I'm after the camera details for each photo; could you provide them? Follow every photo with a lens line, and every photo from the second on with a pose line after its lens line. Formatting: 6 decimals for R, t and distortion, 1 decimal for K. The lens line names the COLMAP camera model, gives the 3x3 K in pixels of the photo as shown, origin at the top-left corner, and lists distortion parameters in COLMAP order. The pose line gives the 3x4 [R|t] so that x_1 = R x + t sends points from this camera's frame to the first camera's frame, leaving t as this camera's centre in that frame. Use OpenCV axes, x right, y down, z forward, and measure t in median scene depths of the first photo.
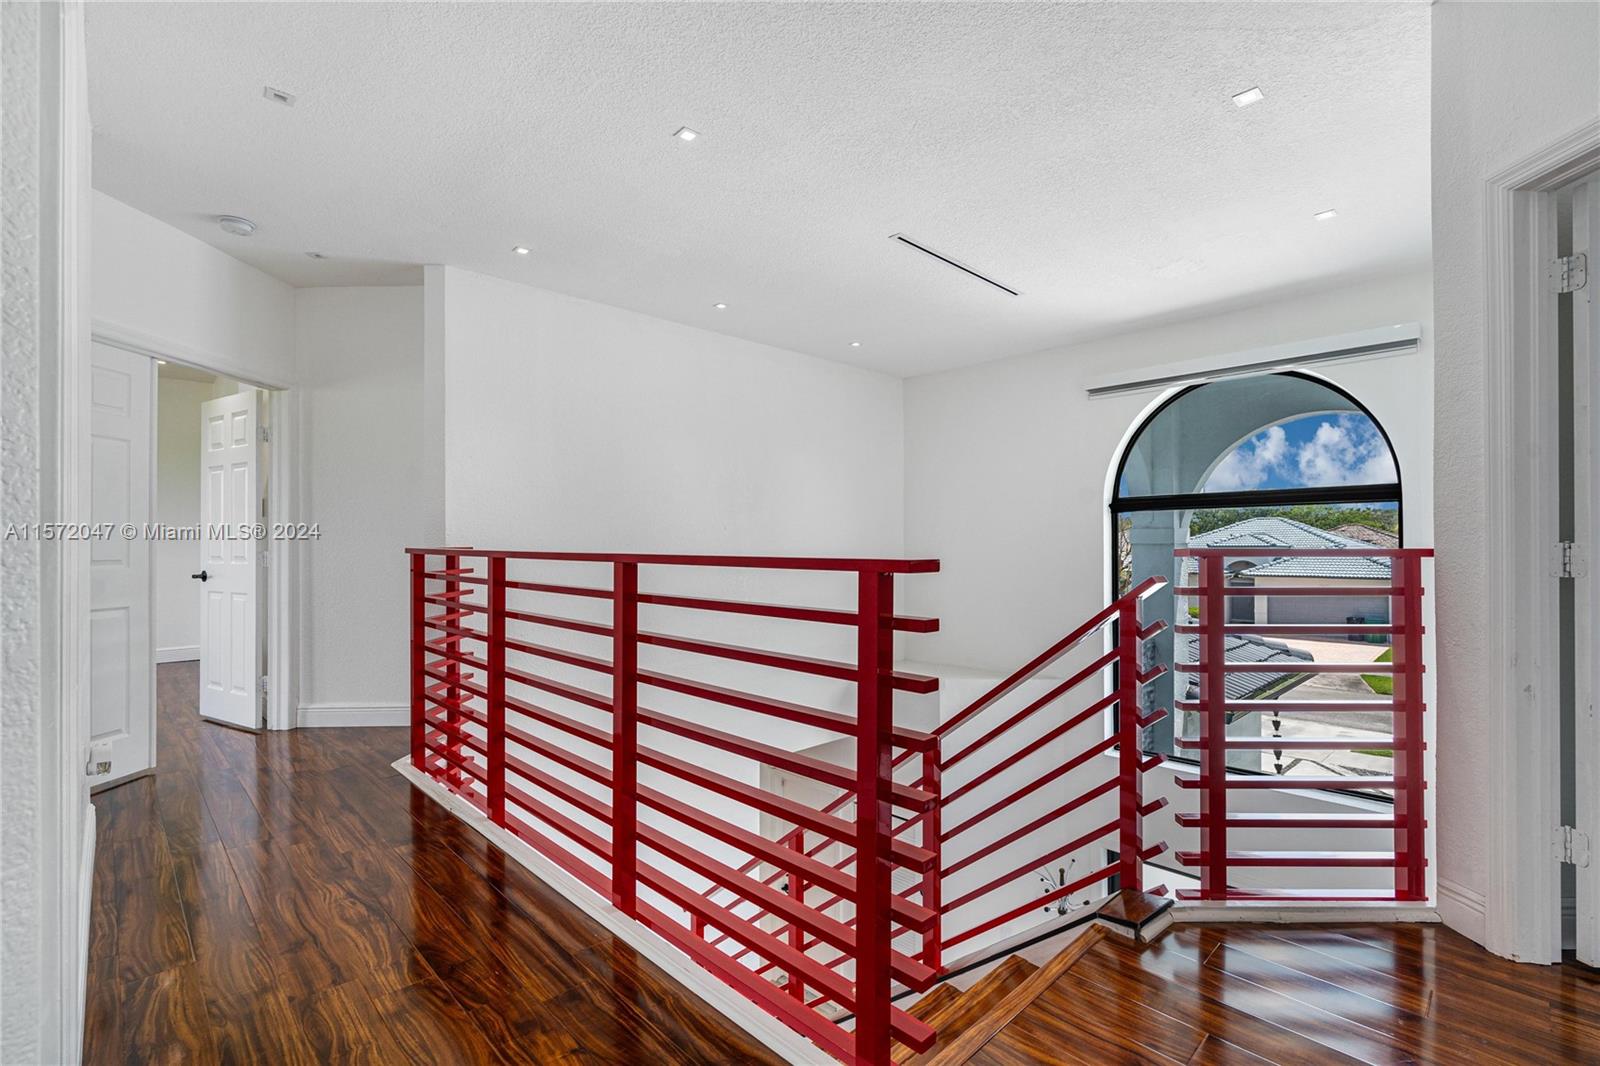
lens RADIAL K [[722.3, 0, 808.8], [0, 722.3, 538.9], [0, 0, 1]] dist [-0.001517, -0.000166]
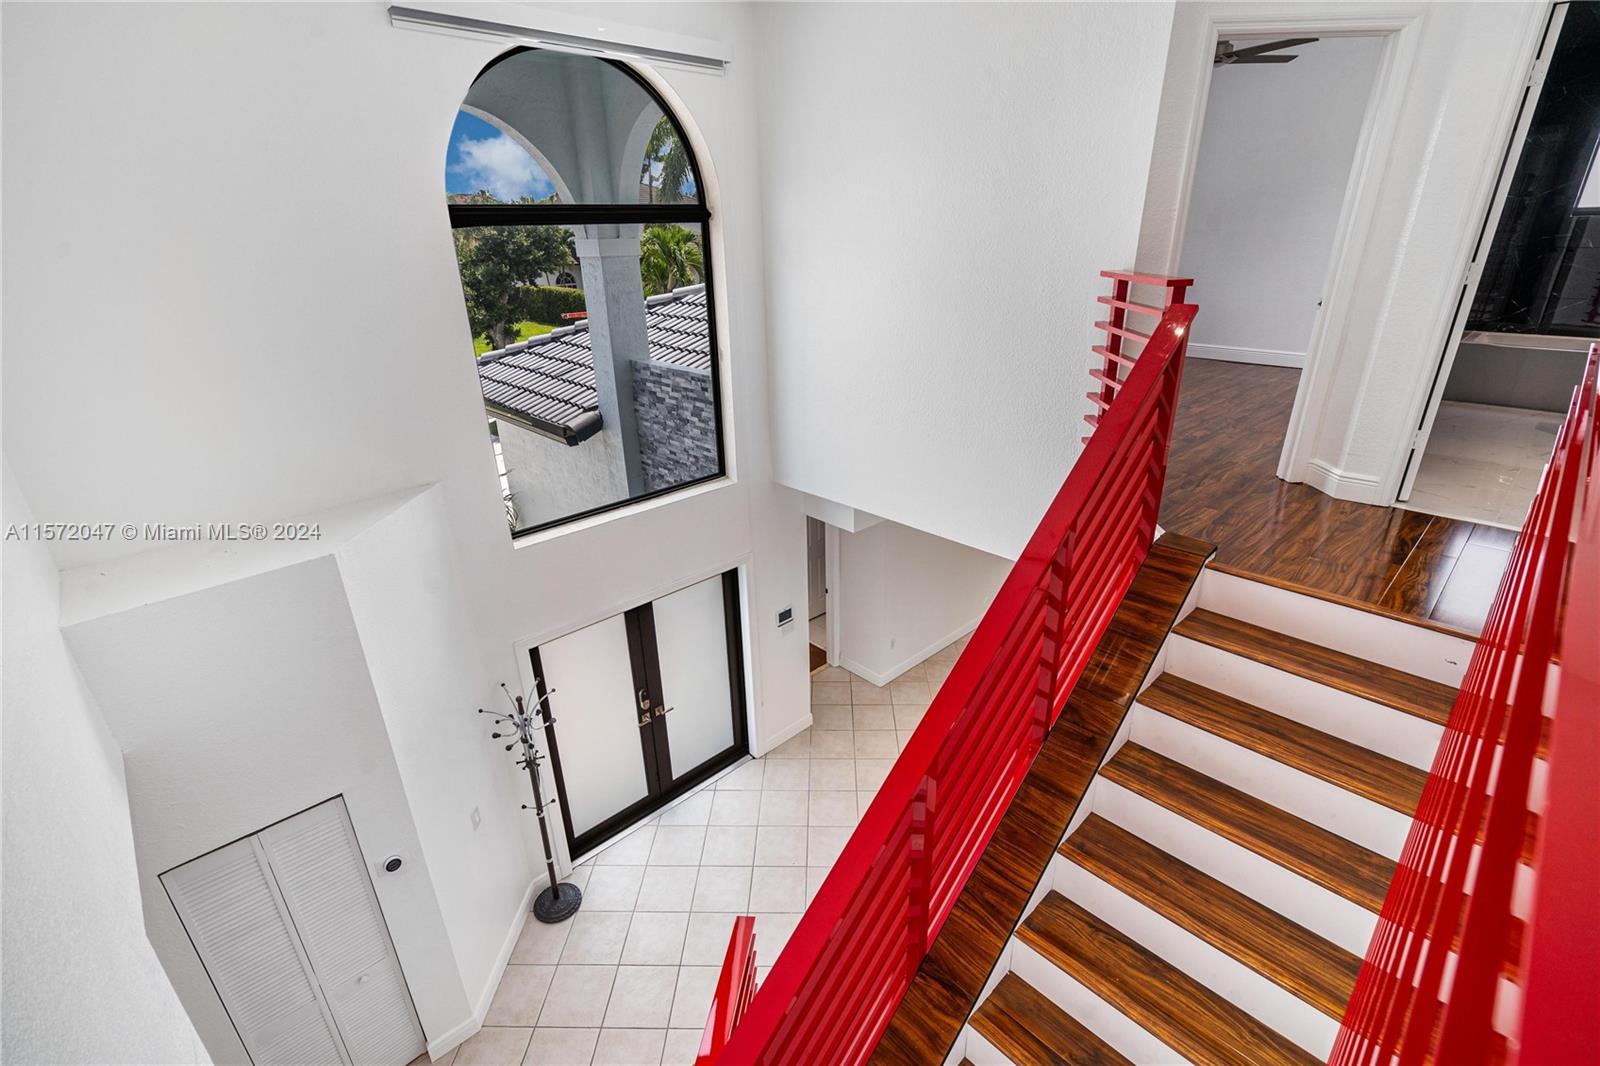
lens RADIAL K [[722.3, 0, 808.8], [0, 722.3, 538.9], [0, 0, 1]] dist [-0.001517, -0.000166]
pose [[0.003290, -0.389799, 0.920894, -0.376216], [0.011744, 0.920850, 0.389739, -0.032284], [-0.999926, 0.009533, 0.007607, 0.747368]]
